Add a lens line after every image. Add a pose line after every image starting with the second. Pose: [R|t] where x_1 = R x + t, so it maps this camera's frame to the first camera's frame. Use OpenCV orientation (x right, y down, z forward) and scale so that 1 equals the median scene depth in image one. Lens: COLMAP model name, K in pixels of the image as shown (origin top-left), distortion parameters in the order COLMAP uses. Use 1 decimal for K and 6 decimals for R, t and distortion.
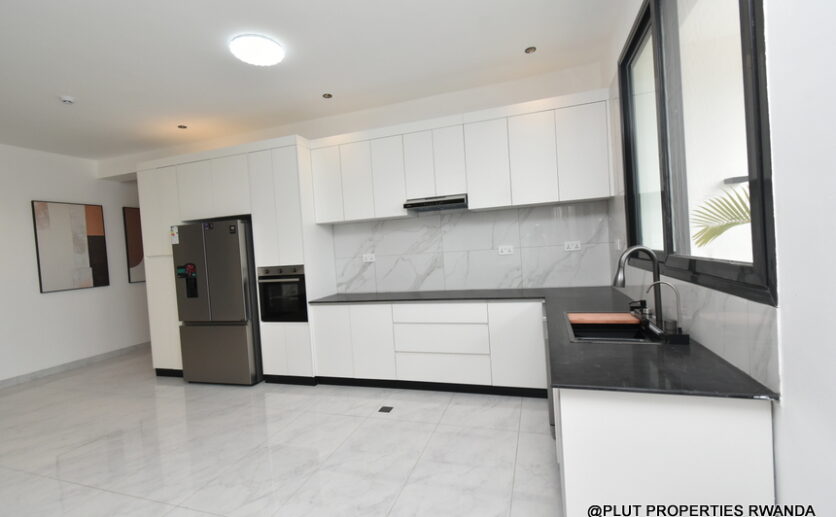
lens RADIAL K [[369.4, 0, 414.4], [0, 369.4, 257.6], [0, 0, 1]] dist [0.002083, -0.000322]
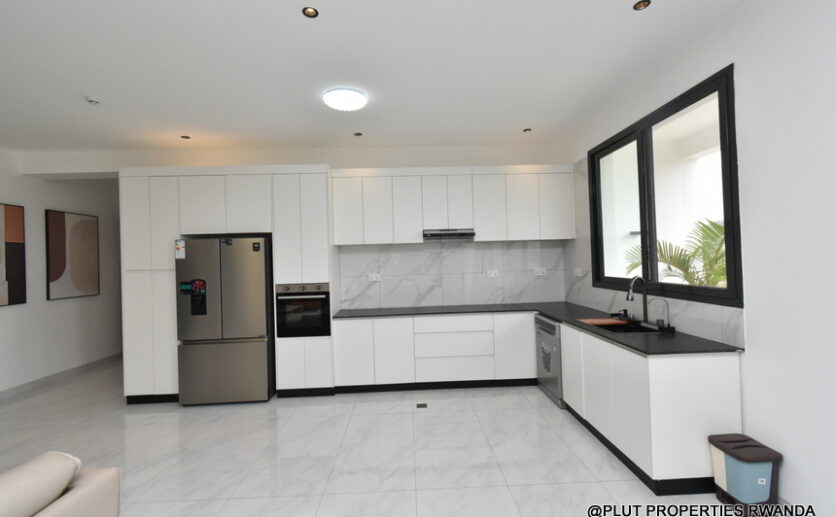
lens RADIAL K [[369.4, 0, 414.4], [0, 369.4, 257.6], [0, 0, 1]] dist [0.002083, -0.000322]
pose [[0.939887, 0.038686, 0.339288, -0.421304], [-0.021851, 0.998339, -0.053301, -0.001709], [-0.340787, 0.042683, 0.939171, -0.105980]]
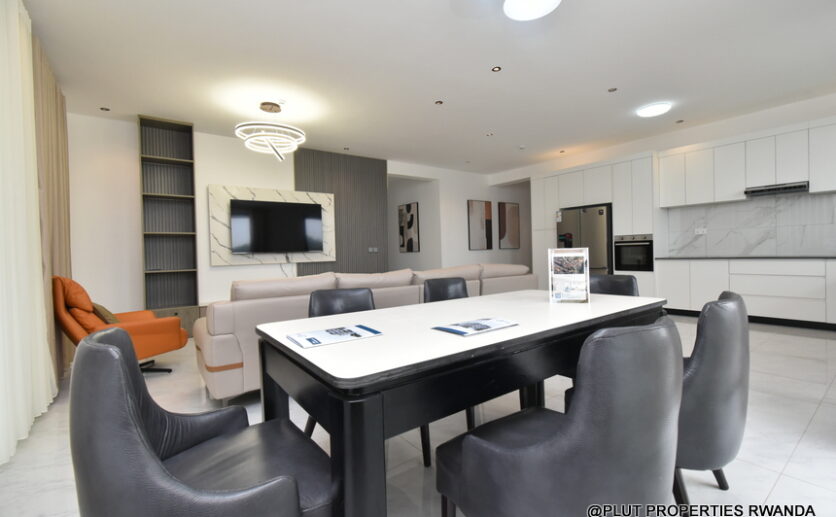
lens RADIAL K [[369.4, 0, 414.4], [0, 369.4, 257.6], [0, 0, 1]] dist [0.002083, -0.000322]
pose [[0.815452, 0.050365, -0.576630, -0.208131], [-0.038840, 0.998723, 0.032306, 0.103421], [0.577521, -0.003948, 0.816367, -0.814952]]
